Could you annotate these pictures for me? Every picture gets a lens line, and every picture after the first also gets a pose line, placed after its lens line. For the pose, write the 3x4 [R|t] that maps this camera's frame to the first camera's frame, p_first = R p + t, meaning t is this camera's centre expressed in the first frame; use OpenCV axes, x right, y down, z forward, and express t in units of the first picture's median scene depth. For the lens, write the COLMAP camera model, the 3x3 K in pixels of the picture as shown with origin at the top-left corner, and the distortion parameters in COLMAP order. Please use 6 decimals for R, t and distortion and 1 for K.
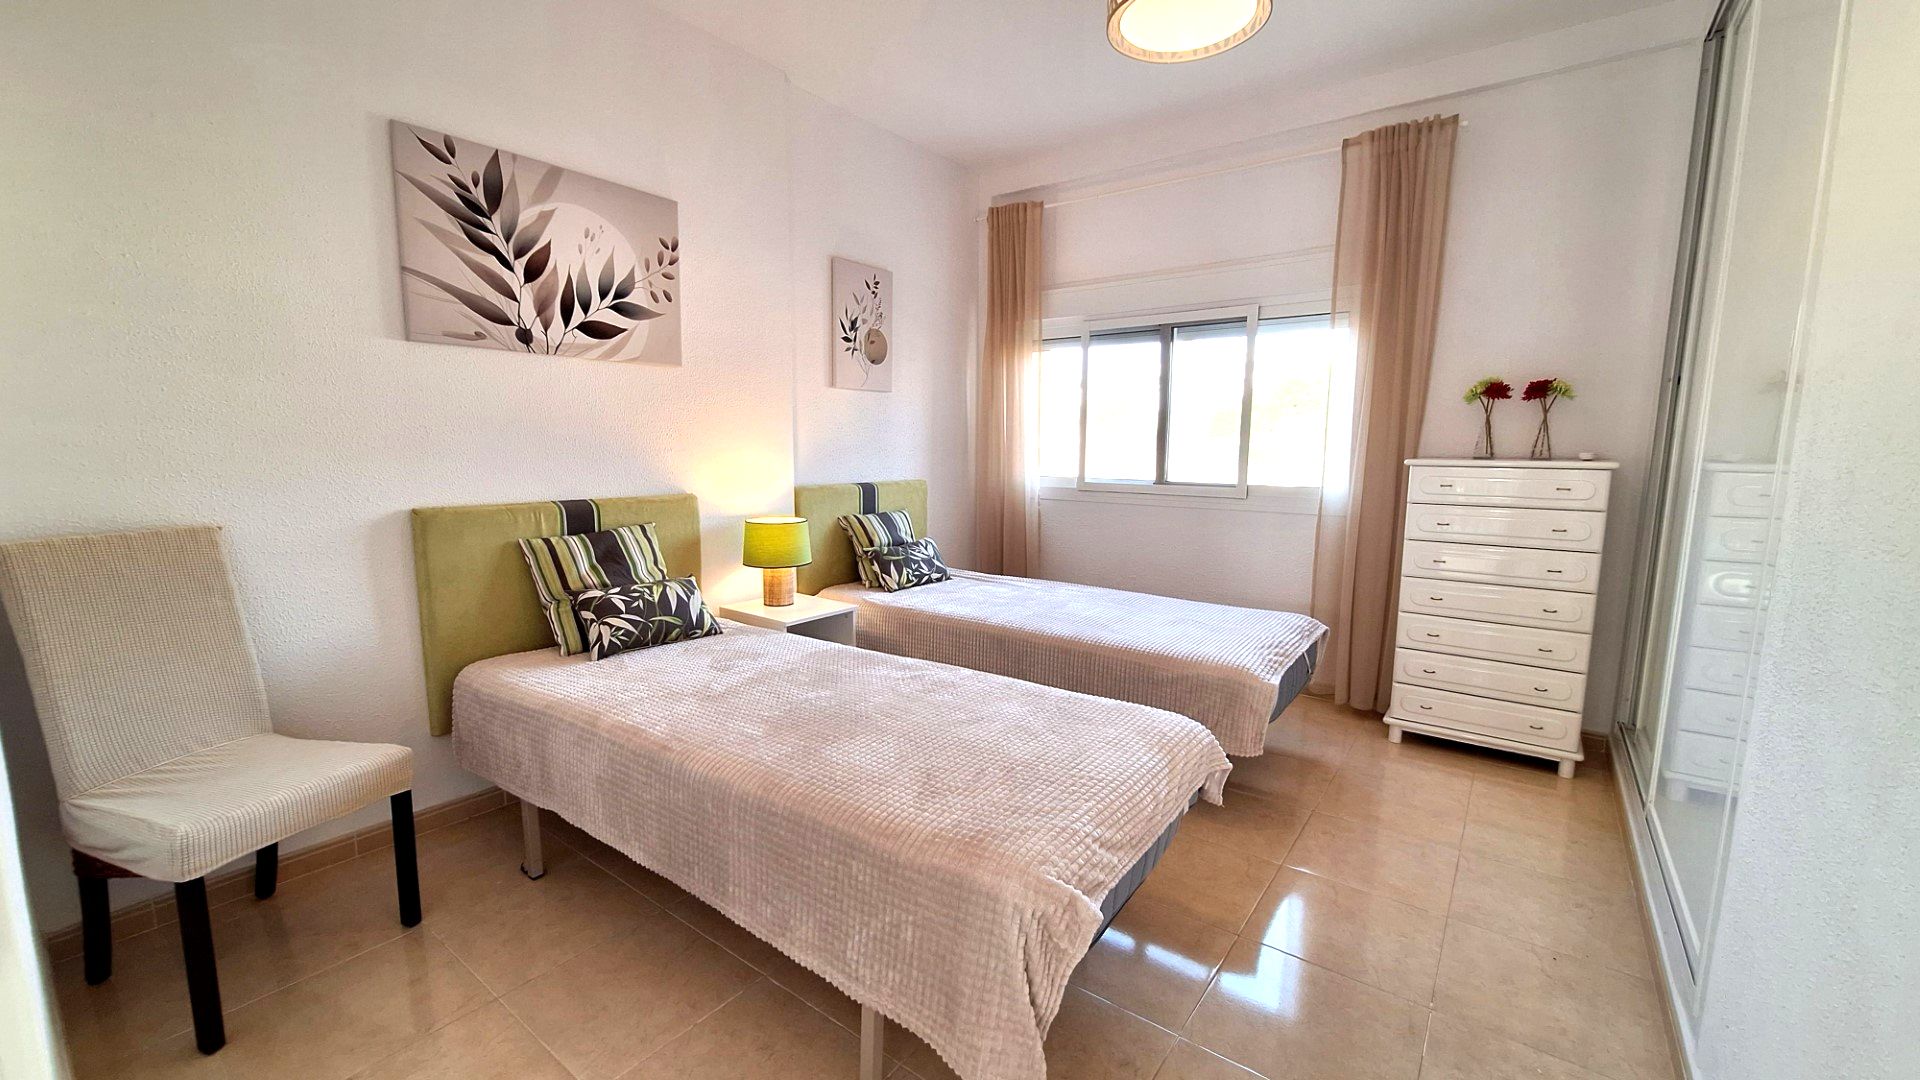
lens RADIAL K [[749.2, 0, 952.4], [0, 749.2, 529.9], [0, 0, 1]] dist [-0.000659, 0.000593]
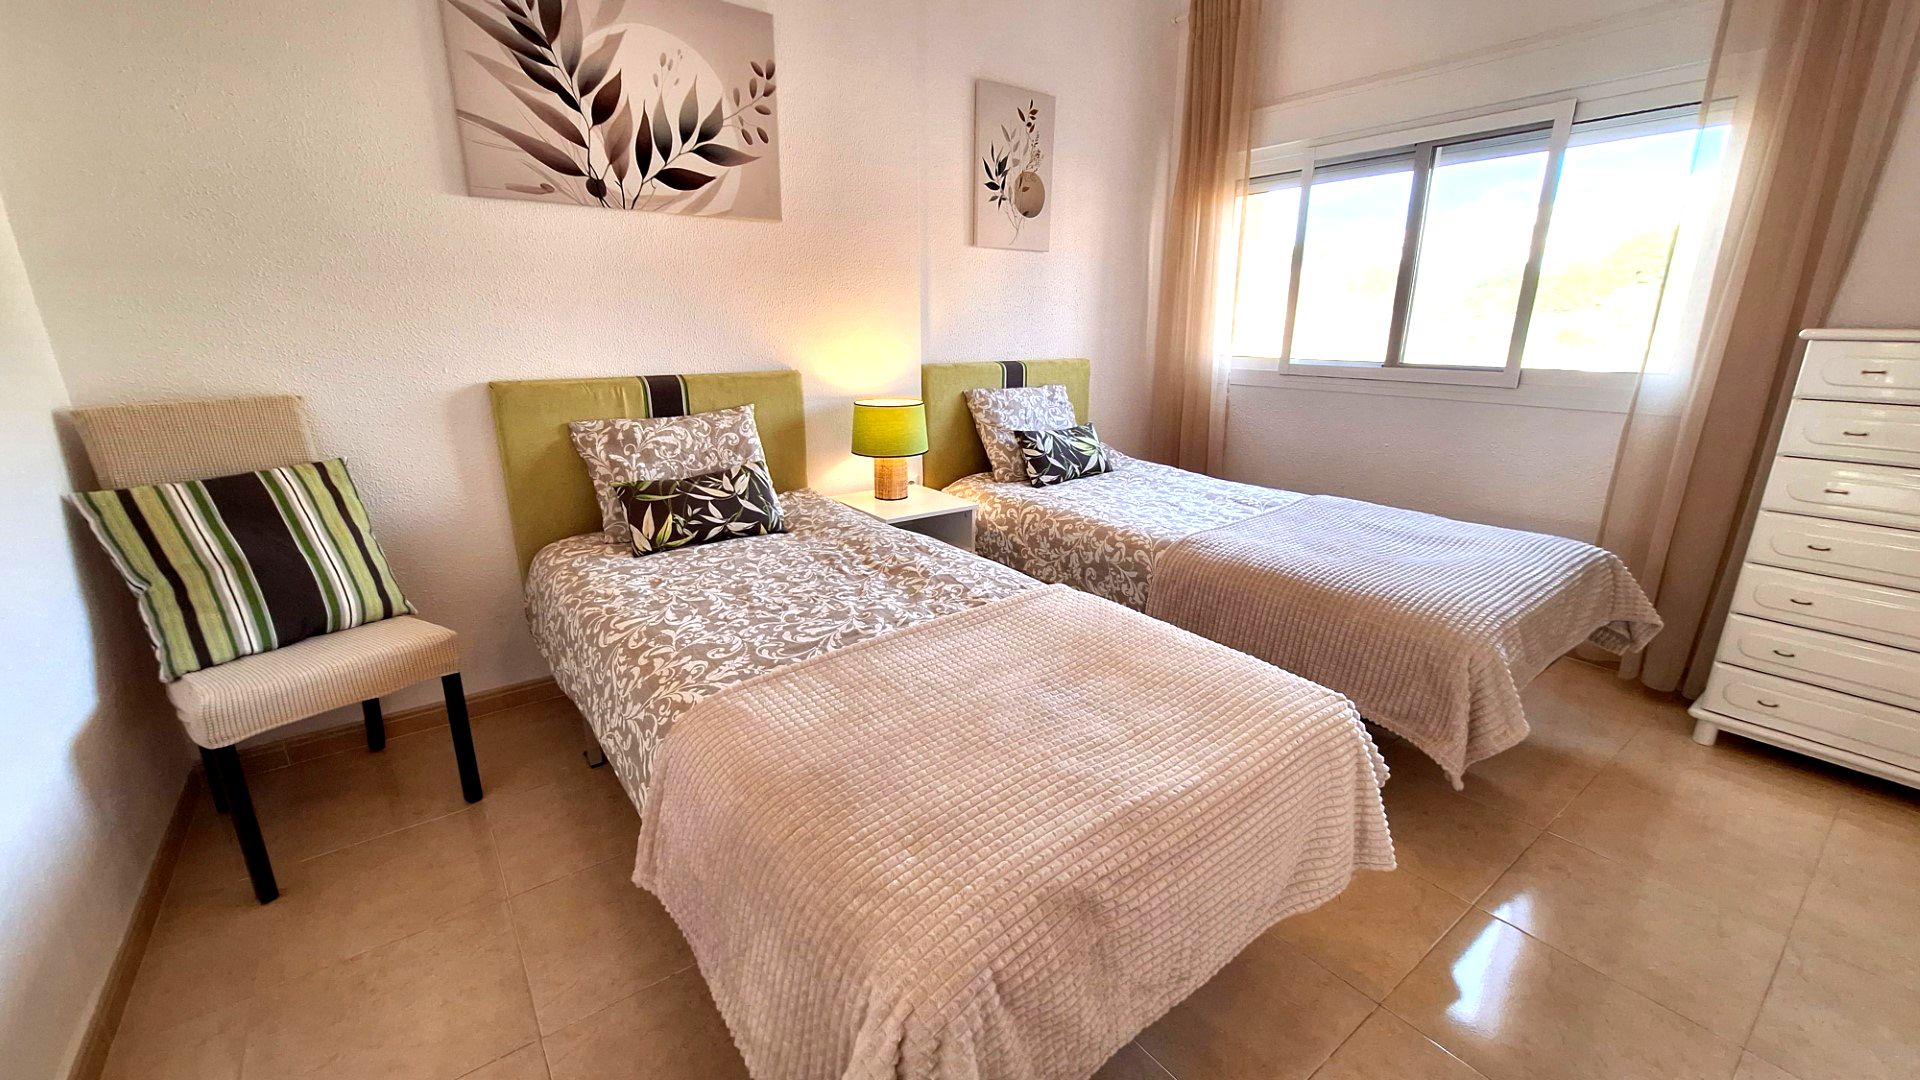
lens RADIAL K [[761.1, 0, 956.7], [0, 761.1, 533.3], [0, 0, 1]] dist [-0.005190, -0.000179]
pose [[0.961205, 0.068435, -0.267210, 0.095419], [-0.026954, 0.987401, 0.155924, -0.003241], [0.274514, -0.142673, 0.950940, 0.163264]]
